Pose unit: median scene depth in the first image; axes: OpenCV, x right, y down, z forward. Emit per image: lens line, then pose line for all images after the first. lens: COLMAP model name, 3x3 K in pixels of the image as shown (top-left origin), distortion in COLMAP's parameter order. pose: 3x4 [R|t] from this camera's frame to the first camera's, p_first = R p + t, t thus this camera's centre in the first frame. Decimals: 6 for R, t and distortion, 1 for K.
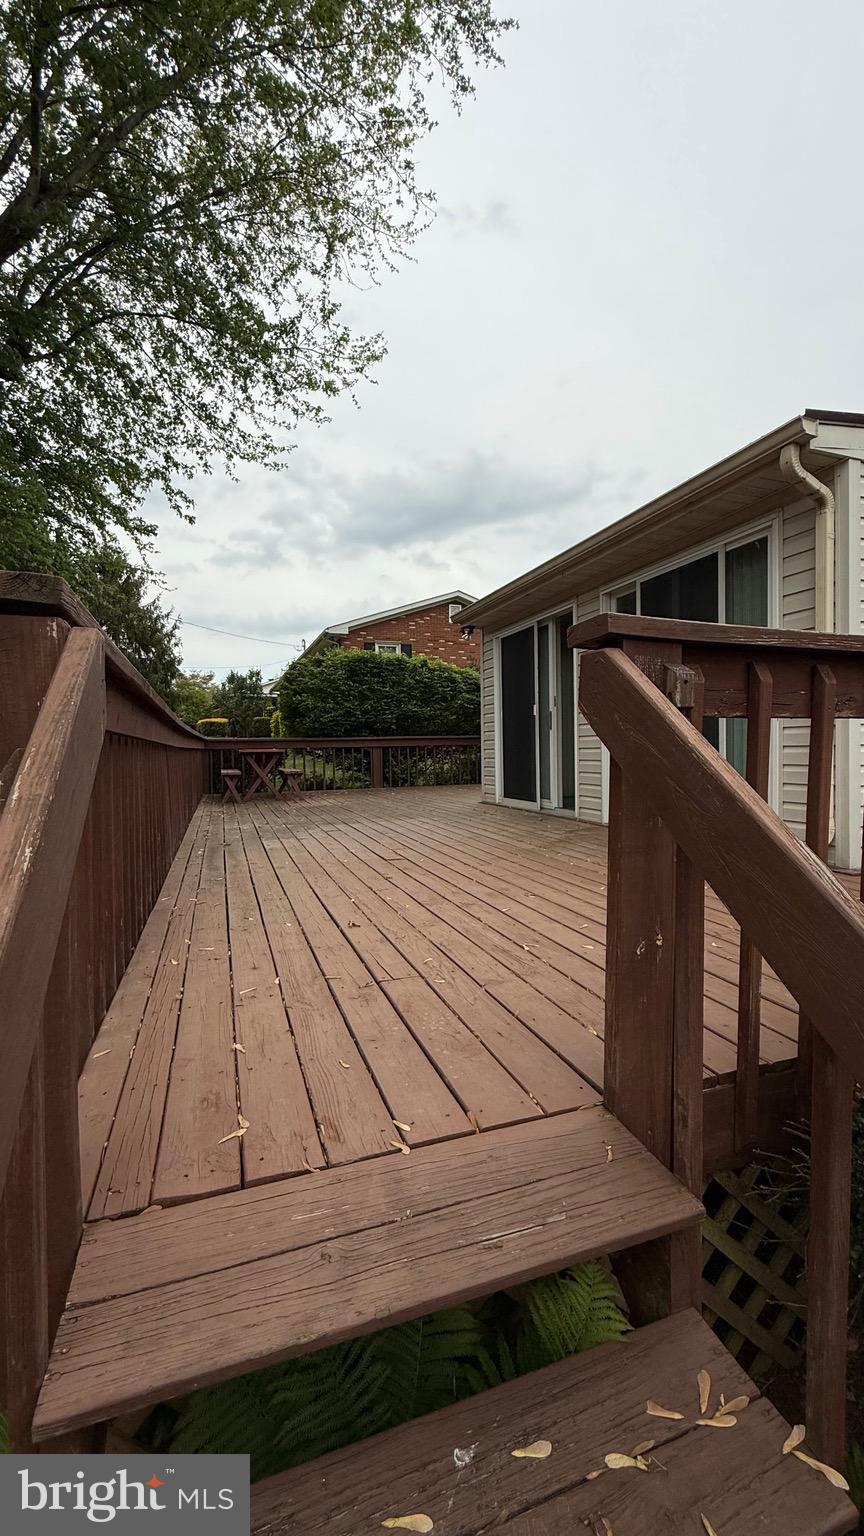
lens RADIAL K [[617.0, 0, 436.3], [0, 617.0, 767.0], [0, 0, 1]] dist [0.008284, -0.000570]
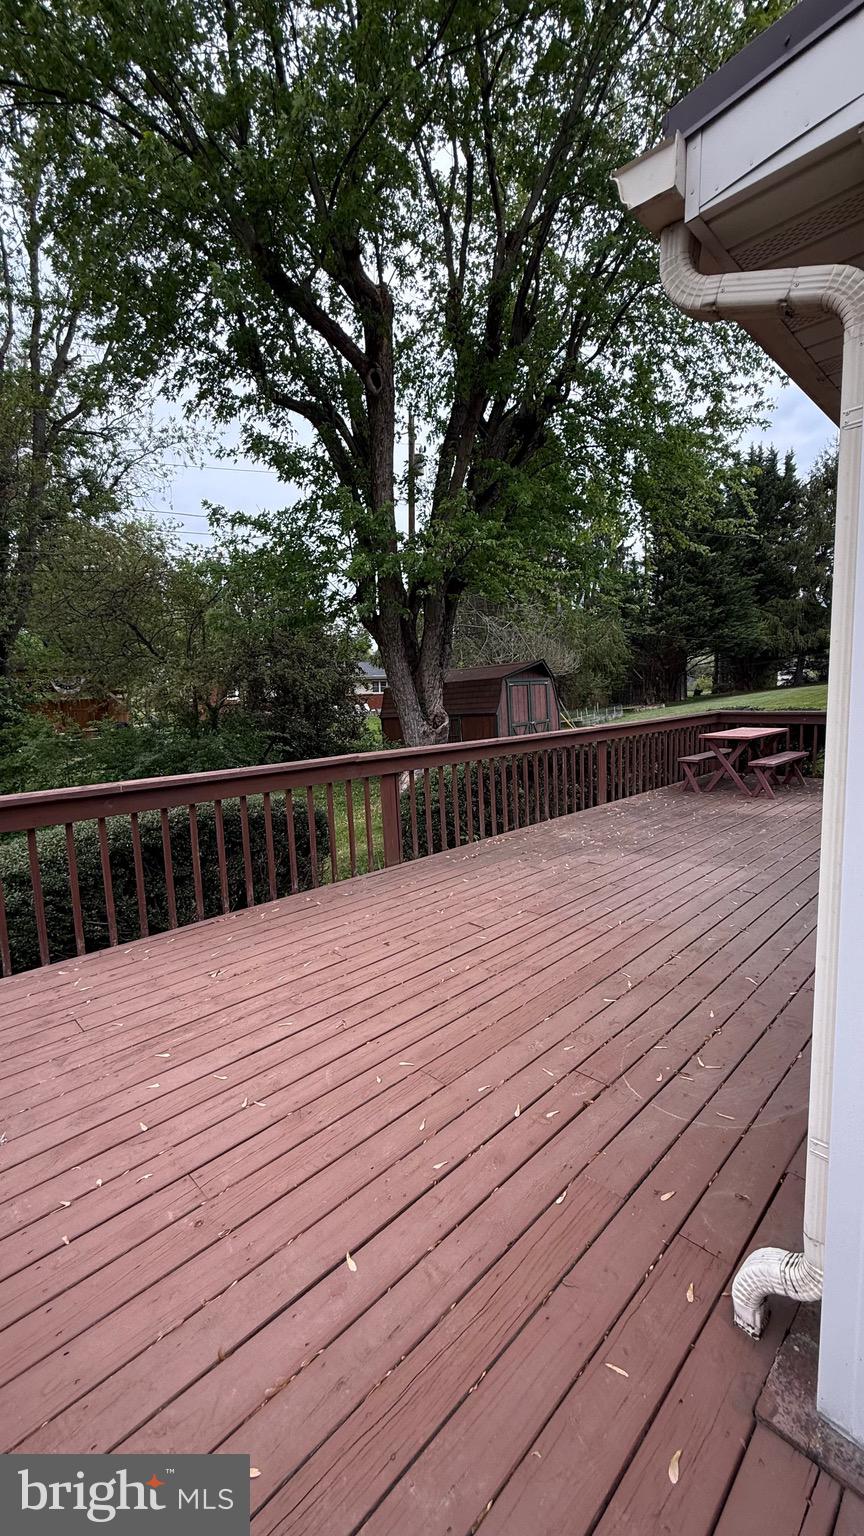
lens RADIAL K [[617.0, 0, 426.6], [0, 617.0, 766.0], [0, 0, 1]] dist [0.008284, -0.000570]
pose [[0.414349, 0.107452, -0.903753, 1.340387], [0.005188, 0.992711, 0.120408, -0.371349], [0.910103, -0.054579, 0.410771, 1.064331]]
